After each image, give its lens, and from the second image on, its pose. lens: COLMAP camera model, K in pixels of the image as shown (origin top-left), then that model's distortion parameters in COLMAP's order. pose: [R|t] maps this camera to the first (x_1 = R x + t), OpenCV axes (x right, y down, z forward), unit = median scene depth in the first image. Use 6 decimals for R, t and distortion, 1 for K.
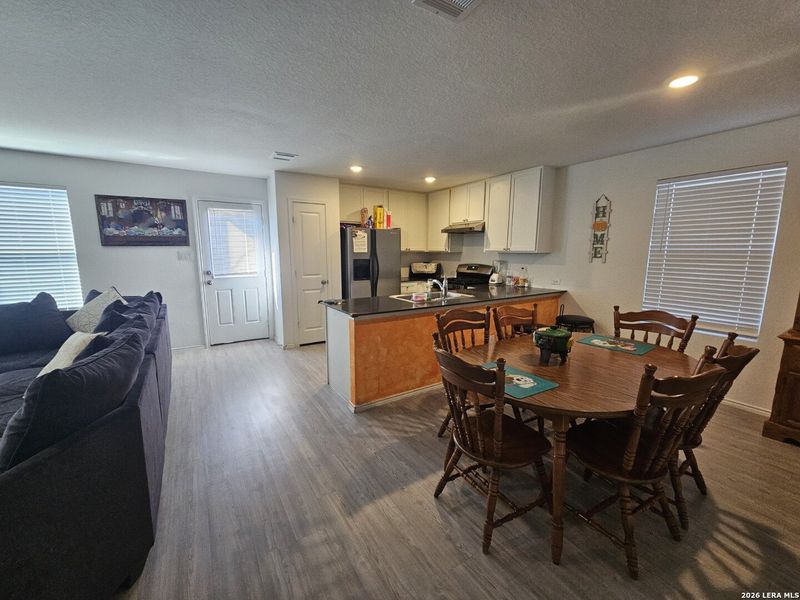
lens RADIAL K [[327.8, 0, 397.6], [0, 327.8, 300.0], [0, 0, 1]] dist [-0.000705, 0.000050]
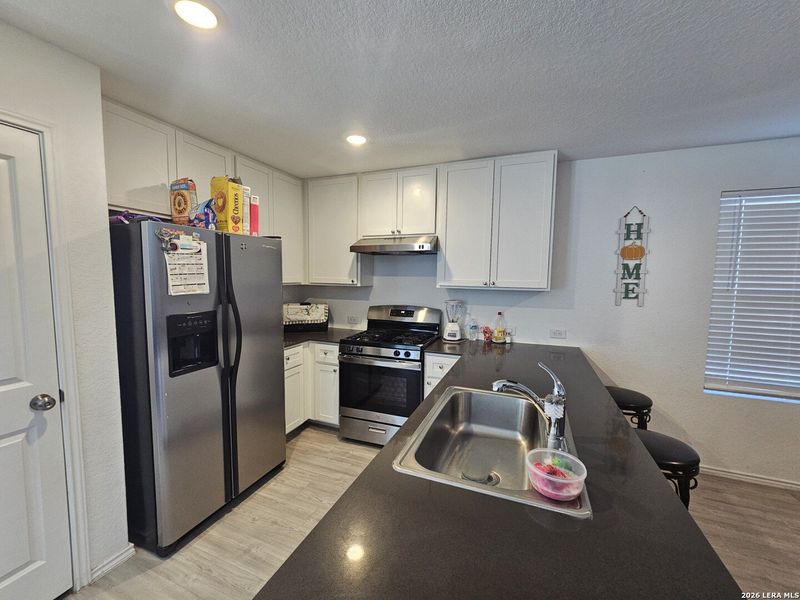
lens RADIAL K [[327.8, 0, 397.6], [0, 327.8, 300.0], [0, 0, 1]] dist [-0.000705, 0.000050]
pose [[0.814033, -0.036641, 0.579661, -0.132702], [0.076466, 0.996082, -0.044419, -0.104477], [-0.575763, 0.080483, 0.813646, 0.571719]]
